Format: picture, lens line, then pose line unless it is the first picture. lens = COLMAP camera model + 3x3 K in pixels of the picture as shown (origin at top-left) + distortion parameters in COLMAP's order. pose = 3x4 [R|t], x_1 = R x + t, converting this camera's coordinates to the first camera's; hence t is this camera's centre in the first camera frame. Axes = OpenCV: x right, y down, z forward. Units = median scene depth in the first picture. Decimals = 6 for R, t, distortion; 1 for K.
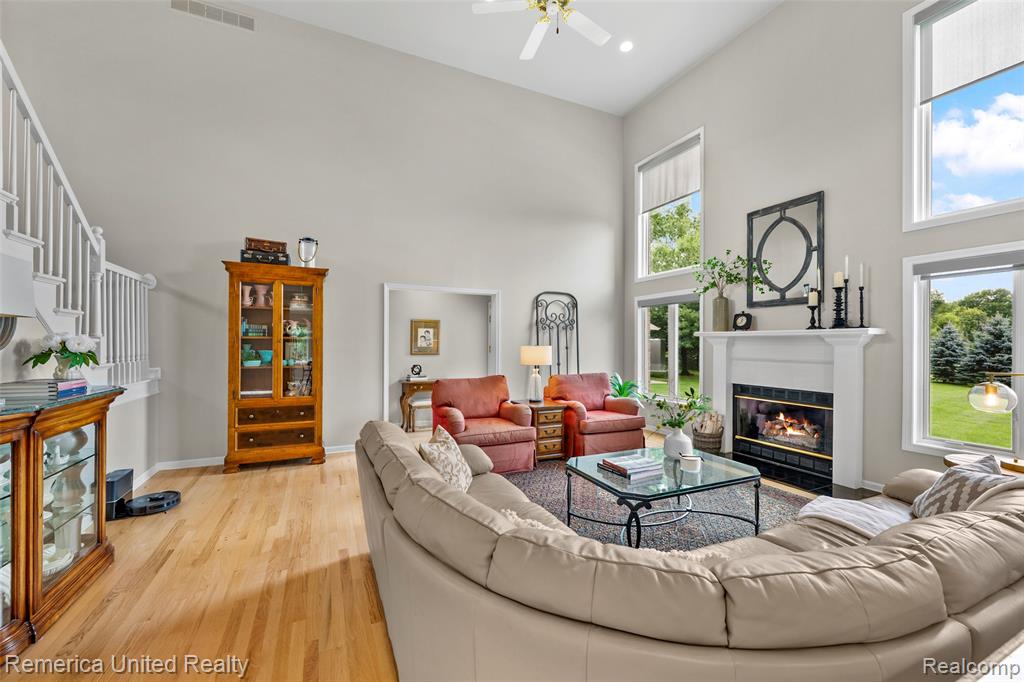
lens RADIAL K [[412.1, 0, 511.8], [0, 412.1, 341.4], [0, 0, 1]] dist [-0.002899, 0.000966]
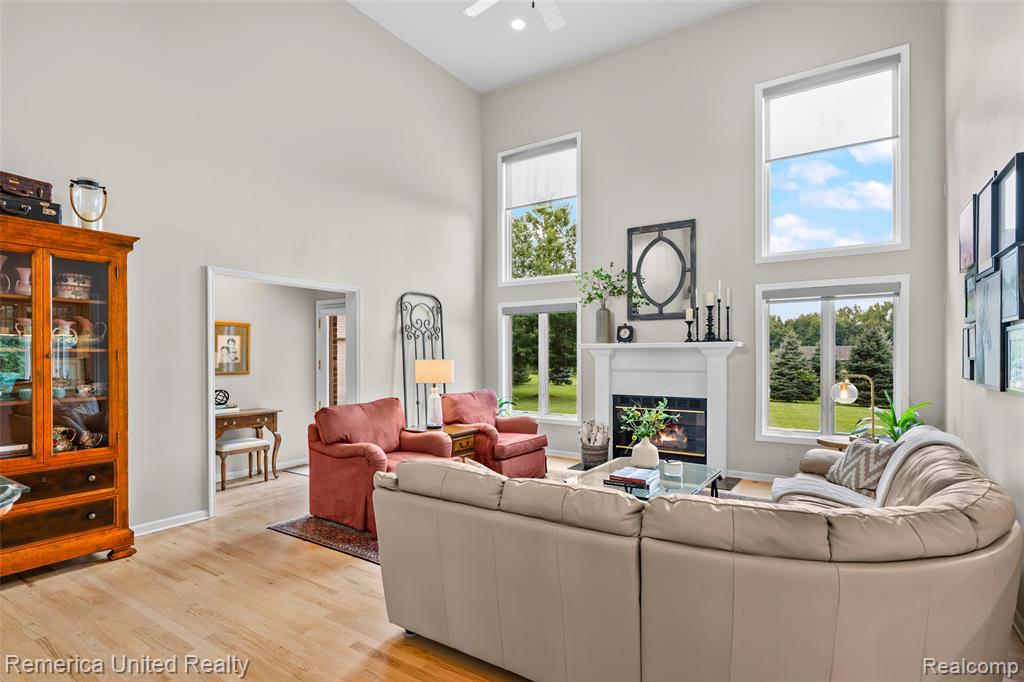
lens RADIAL K [[518.5, 0, 516.6], [0, 518.5, 356.6], [0, 0, 1]] dist [-0.001932, -0.000058]
pose [[0.849242, -0.007600, 0.527949, -0.371213], [0.003645, 0.999957, 0.008531, -0.003191], [-0.527991, -0.005321, 0.849233, 0.046949]]
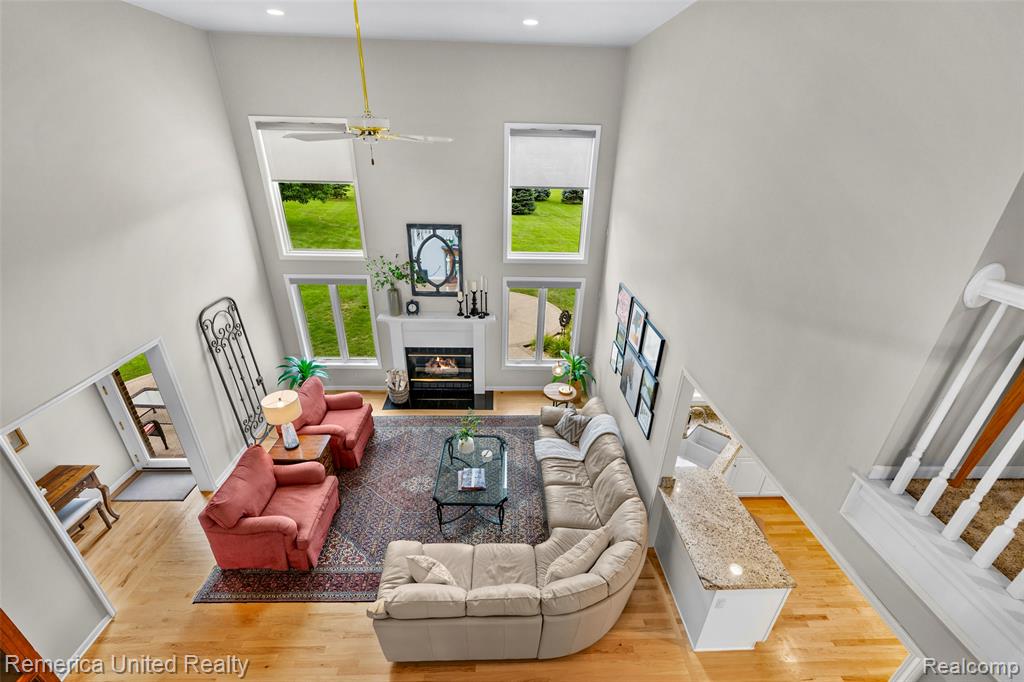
lens RADIAL K [[412.1, 0, 516.4], [0, 412.1, 341.2], [0, 0, 1]] dist [-0.002899, 0.000966]
pose [[0.386373, -0.392861, 0.834492, -0.506234], [-0.030659, 0.898782, 0.437323, -0.580262], [-0.921833, -0.194554, 0.335220, 0.220409]]
